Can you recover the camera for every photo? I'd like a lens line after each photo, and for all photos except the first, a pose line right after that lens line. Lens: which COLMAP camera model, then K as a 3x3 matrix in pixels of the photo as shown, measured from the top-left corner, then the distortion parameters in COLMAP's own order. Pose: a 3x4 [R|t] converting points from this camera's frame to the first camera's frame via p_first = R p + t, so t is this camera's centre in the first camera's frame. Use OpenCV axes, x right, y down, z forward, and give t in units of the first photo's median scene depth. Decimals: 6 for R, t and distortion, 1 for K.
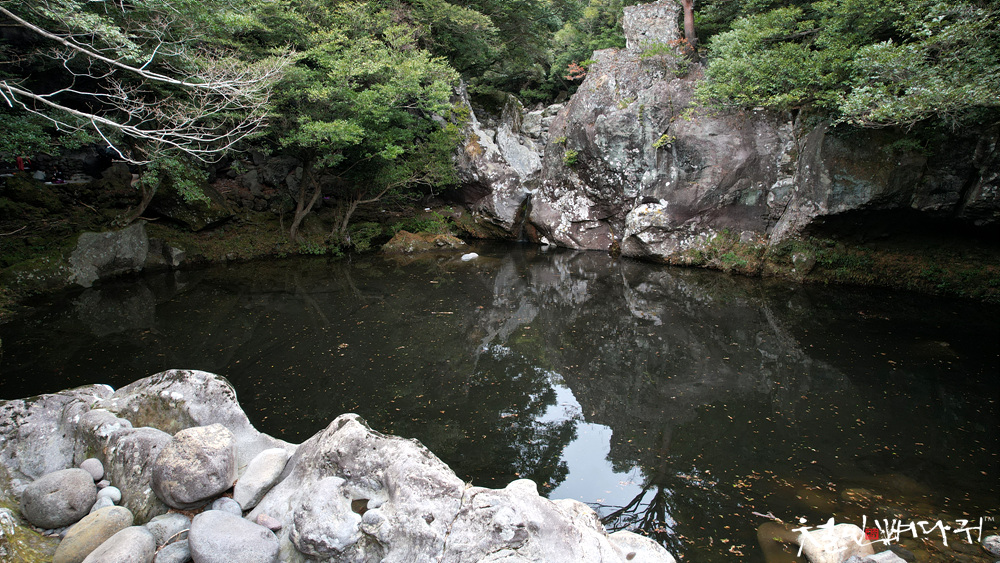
lens RADIAL K [[638.5, 0, 501.6], [0, 638.5, 276.0], [0, 0, 1]] dist [-0.074783, 0.062164]
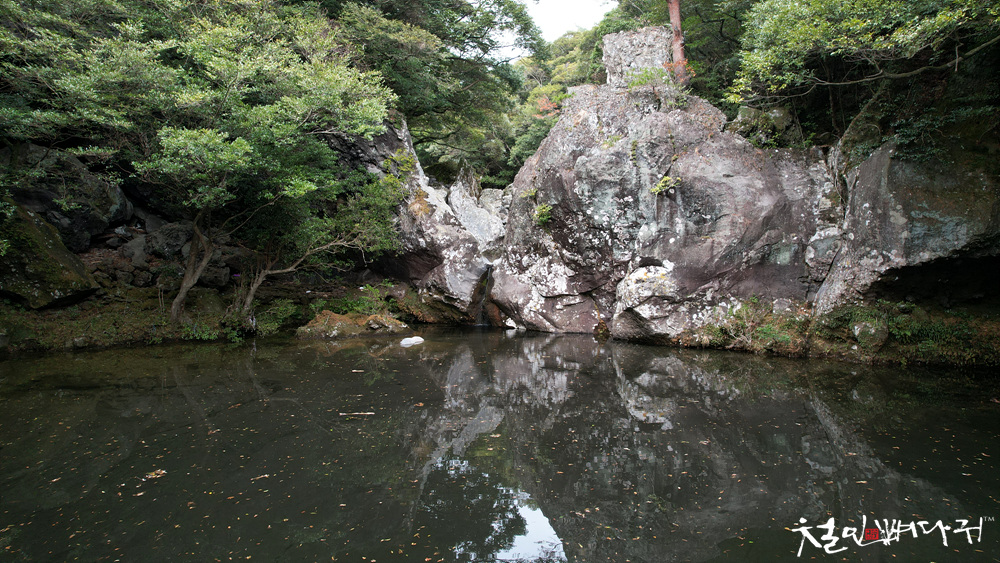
lens RADIAL K [[637.4, 0, 501.9], [0, 637.4, 276.4], [0, 0, 1]] dist [-0.074074, 0.062500]
pose [[0.997811, -0.002928, 0.066063, 0.006246], [0.014024, 0.985665, -0.168130, 0.022129], [-0.064624, 0.168688, 0.983549, 0.256103]]
